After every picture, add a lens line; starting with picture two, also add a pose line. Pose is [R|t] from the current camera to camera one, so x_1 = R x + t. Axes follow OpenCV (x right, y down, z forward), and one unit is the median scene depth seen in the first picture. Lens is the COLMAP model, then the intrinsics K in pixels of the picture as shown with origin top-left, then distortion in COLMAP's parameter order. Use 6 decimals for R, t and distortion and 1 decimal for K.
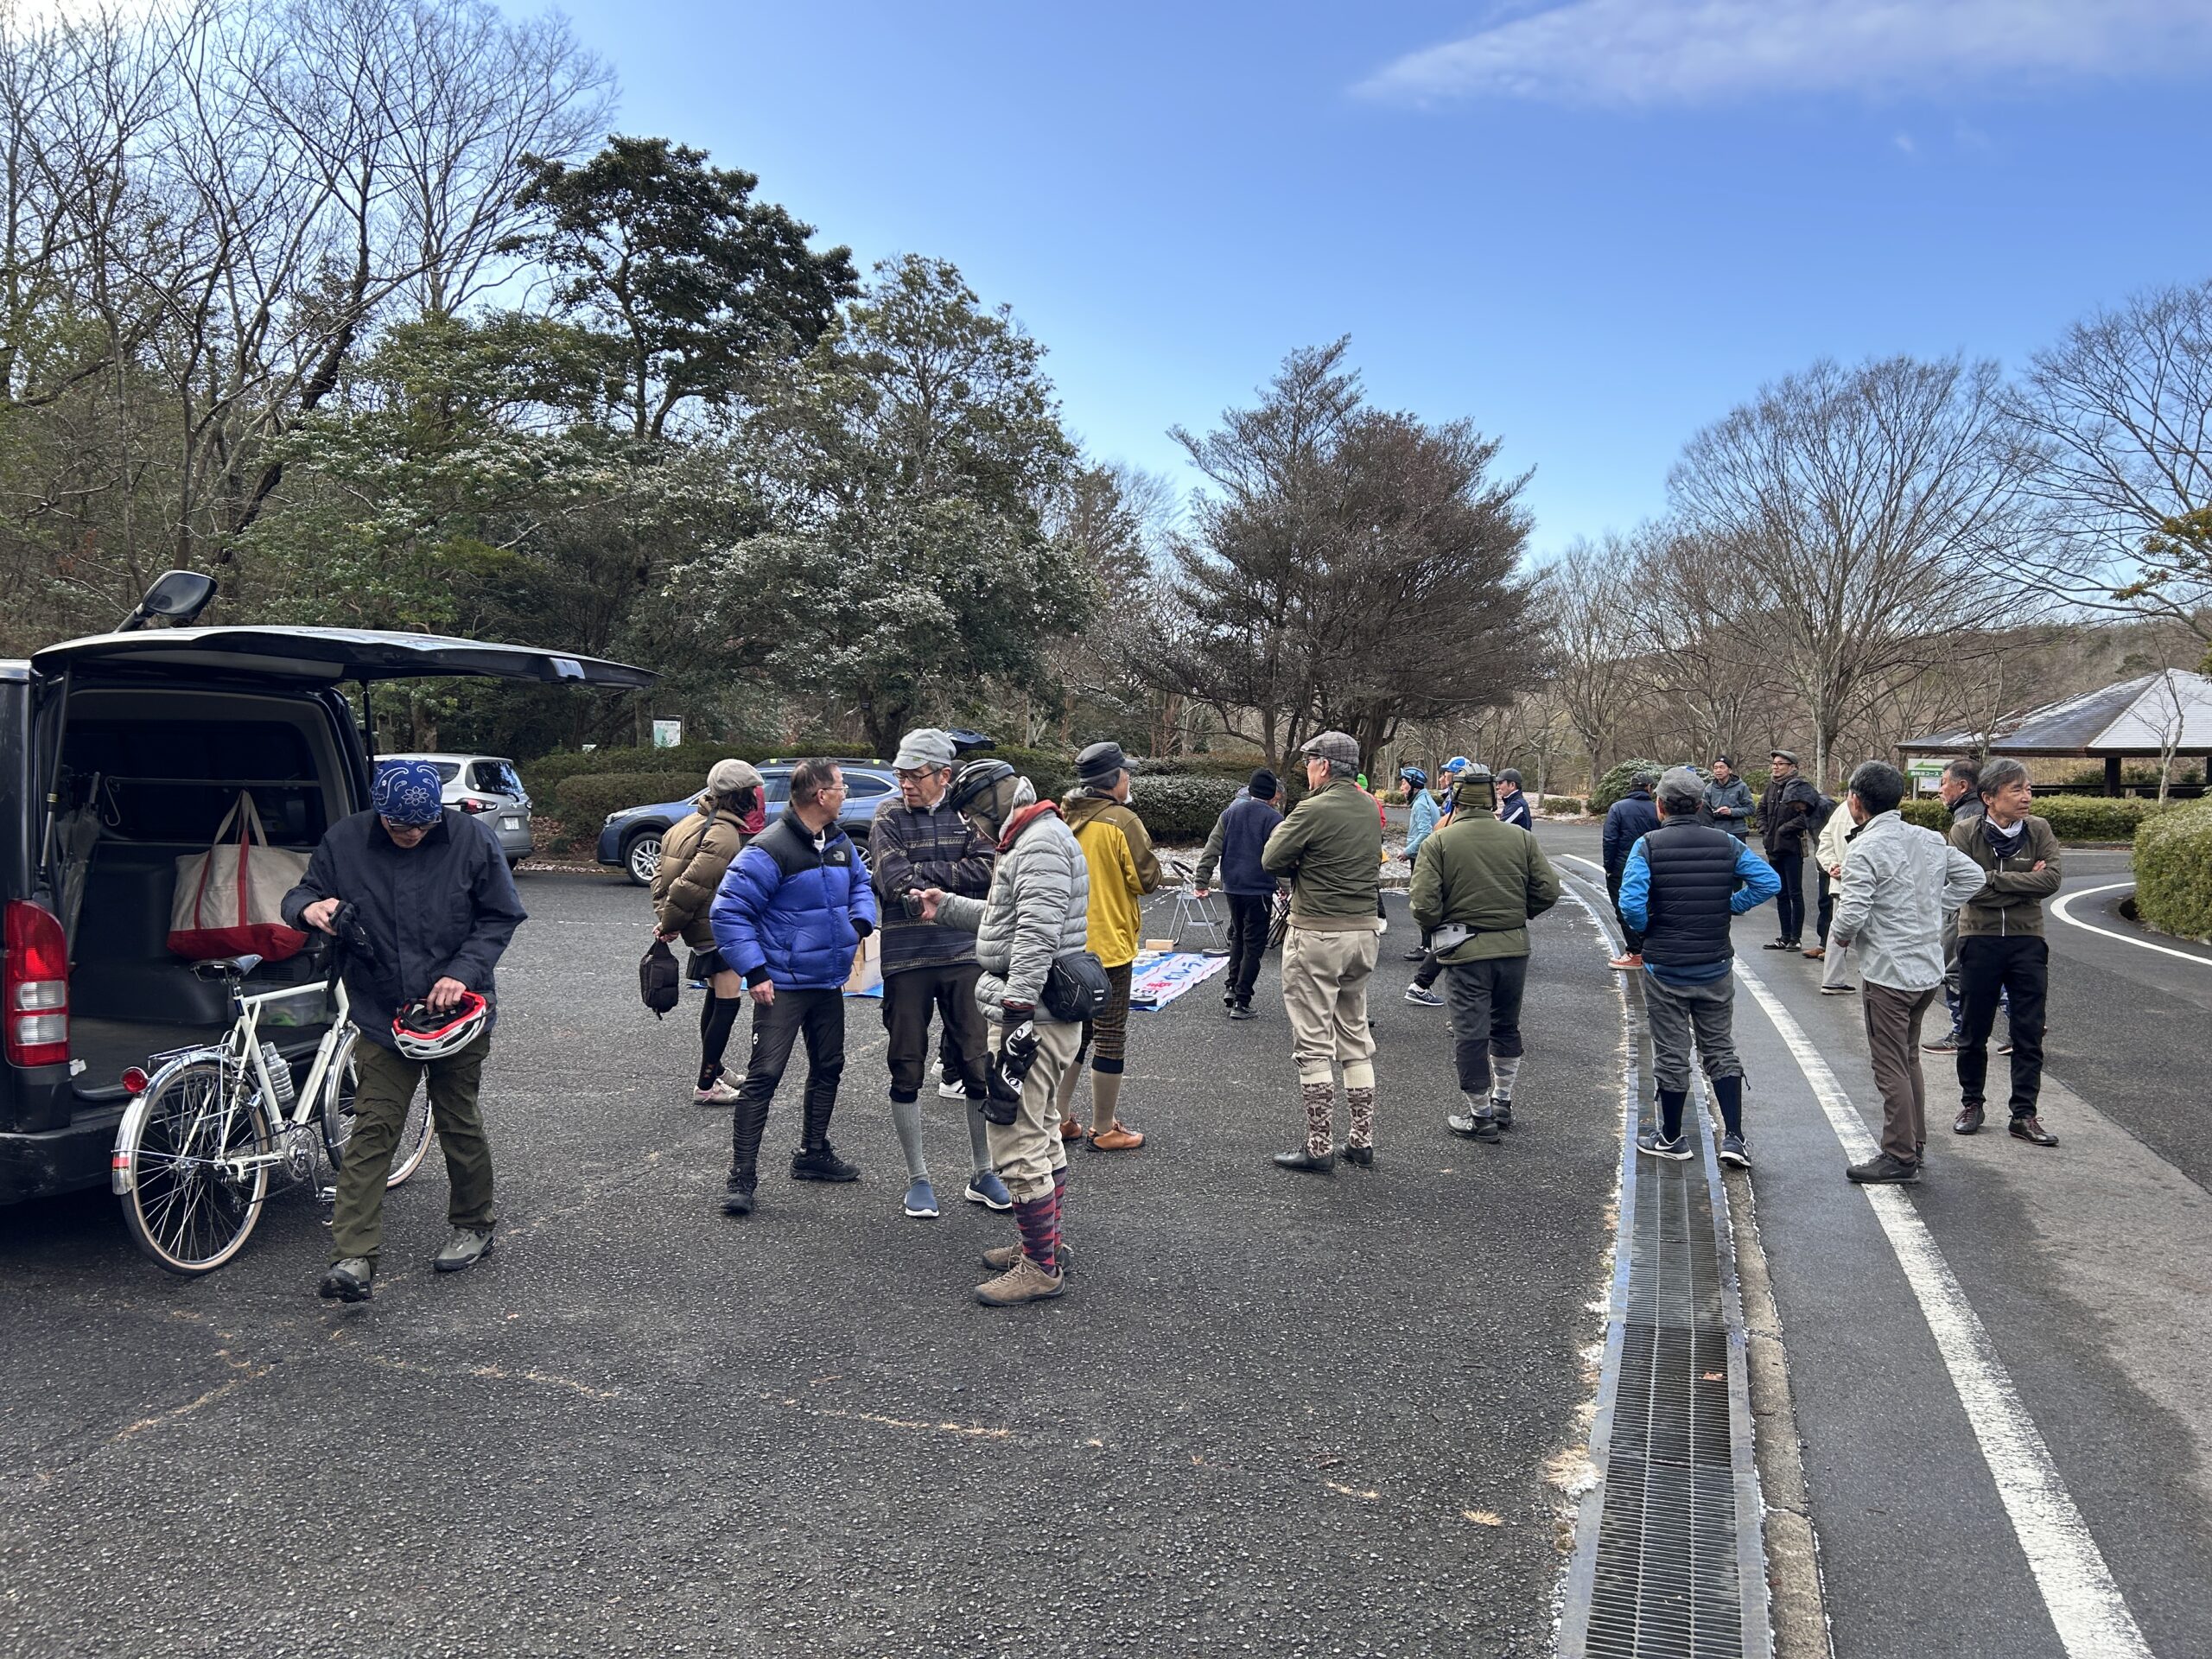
lens RADIAL K [[1694.0, 0, 1106.0], [0, 1694.0, 829.5], [0, 0, 1]] dist [0.021903, -0.007121]
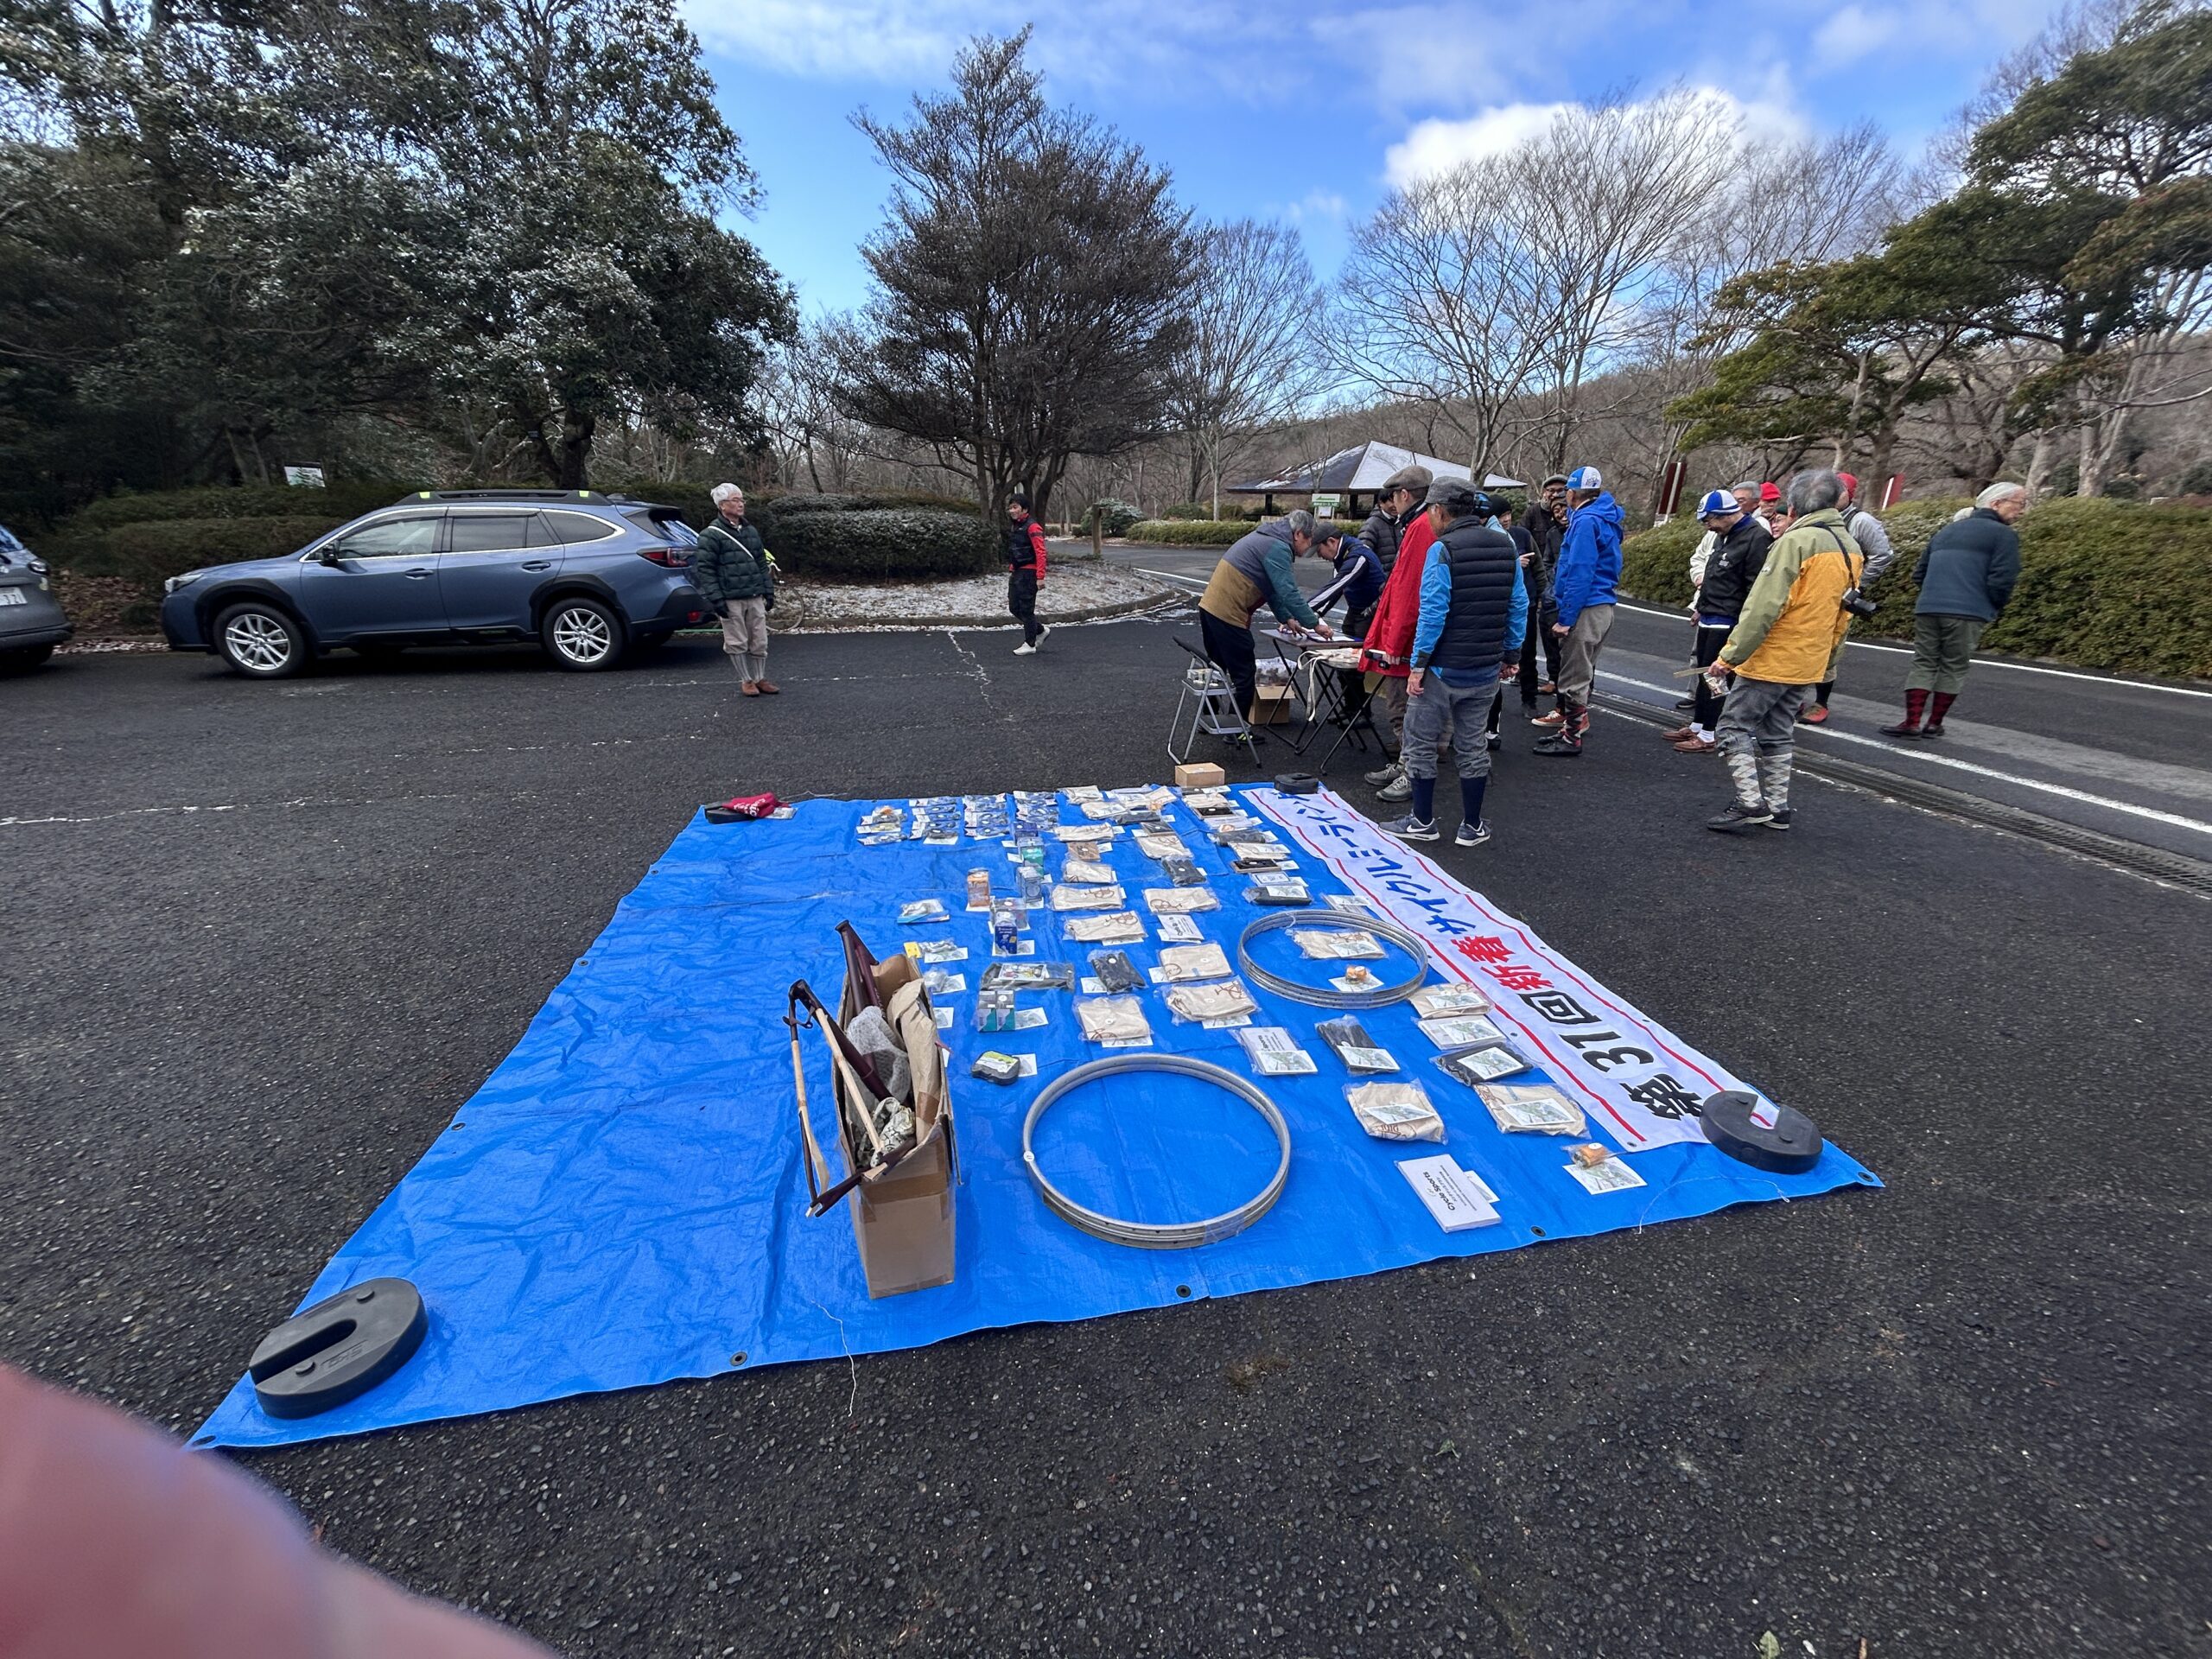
lens RADIAL K [[881.5, 0, 1106.0], [0, 881.5, 829.5], [0, 0, 1]] dist [-0.008996, -0.000145]
pose [[0.909731, -0.152459, 0.386193, -0.089868], [0.025577, 0.948955, 0.314373, -0.013446], [-0.414409, -0.276117, 0.867193, 0.474627]]
